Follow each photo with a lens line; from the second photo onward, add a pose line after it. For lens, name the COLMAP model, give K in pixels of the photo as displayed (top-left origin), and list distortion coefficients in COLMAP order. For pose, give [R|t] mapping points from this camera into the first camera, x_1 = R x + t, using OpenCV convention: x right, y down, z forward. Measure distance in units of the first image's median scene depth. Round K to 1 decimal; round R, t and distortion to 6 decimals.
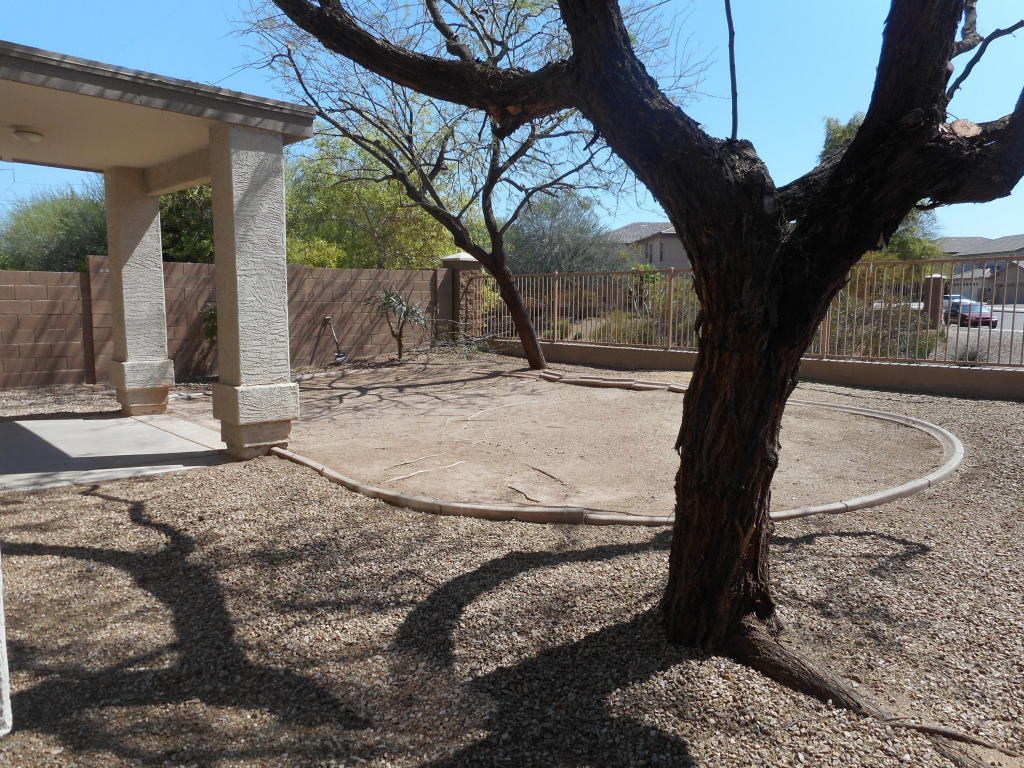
lens RADIAL K [[769.8, 0, 506.6], [0, 769.8, 393.8], [0, 0, 1]] dist [0.001150, 0.004878]
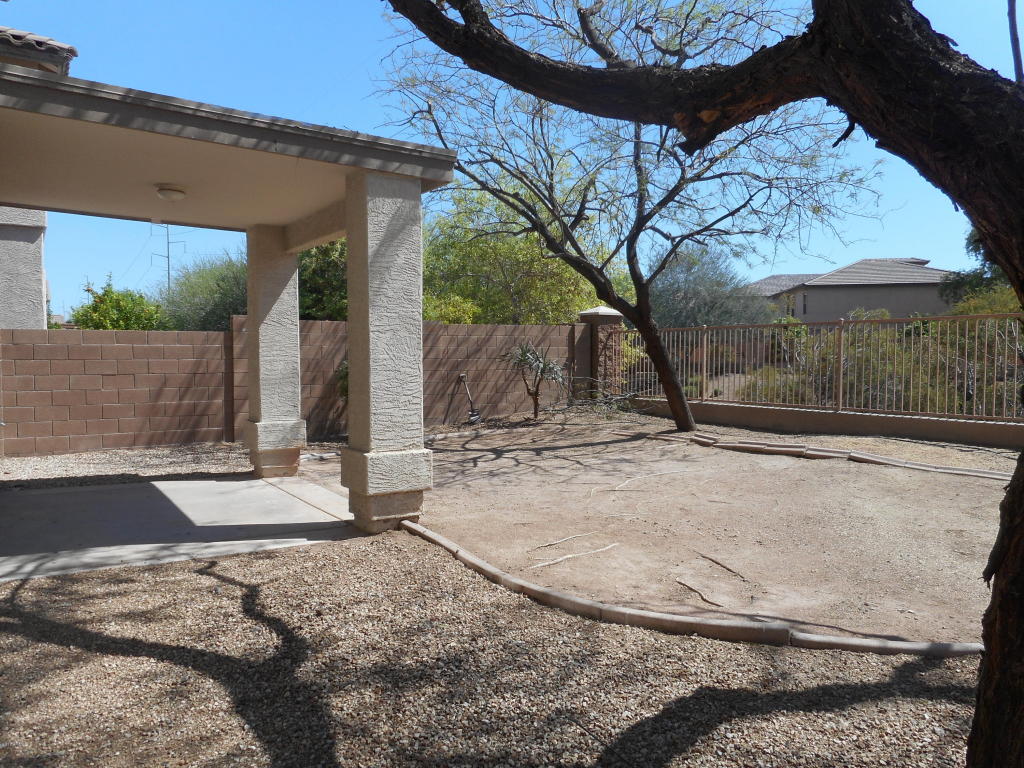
lens RADIAL K [[765.4, 0, 512.0], [0, 765.4, 384.0], [0, 0, 1]] dist [0.007000, 0.003950]
pose [[0.987461, -0.000636, -0.157862, -0.033267], [-0.012719, 0.996421, -0.083572, -0.014967], [0.157350, 0.084532, 0.983918, 0.115030]]
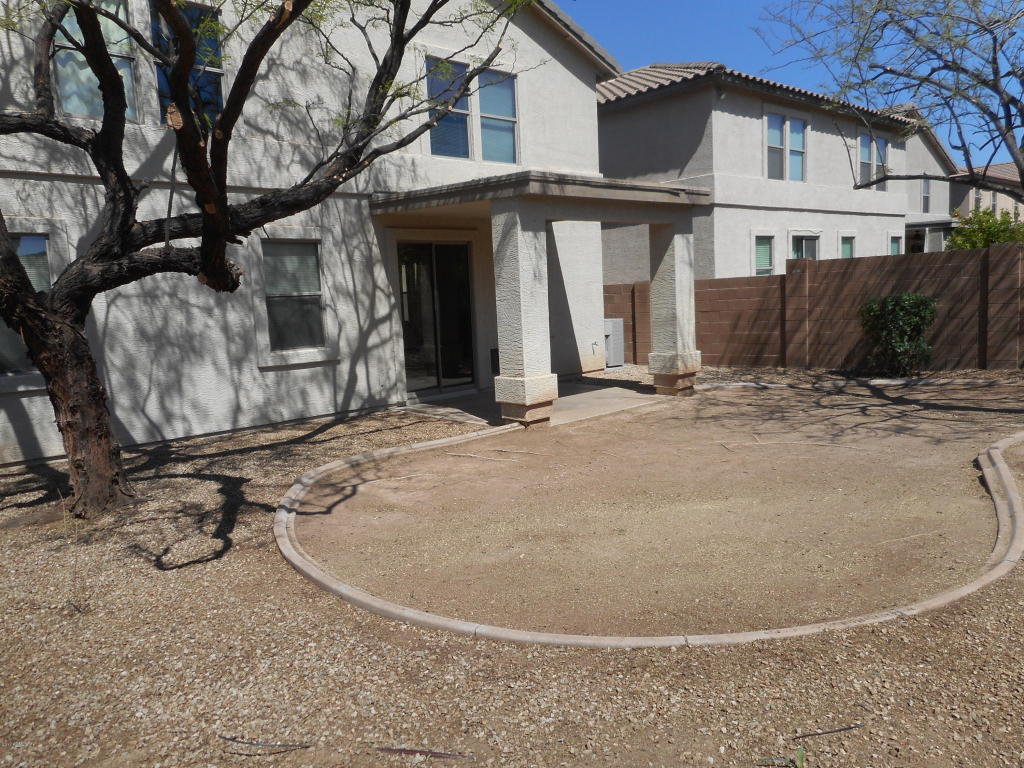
lens RADIAL K [[765.4, 0, 512.0], [0, 765.4, 384.0], [0, 0, 1]] dist [0.007000, 0.003950]
pose [[0.024914, 0.105887, -0.994066, 0.974366], [-0.065750, 0.992395, 0.104061, -0.130570], [0.997525, 0.062767, 0.031687, 0.860911]]
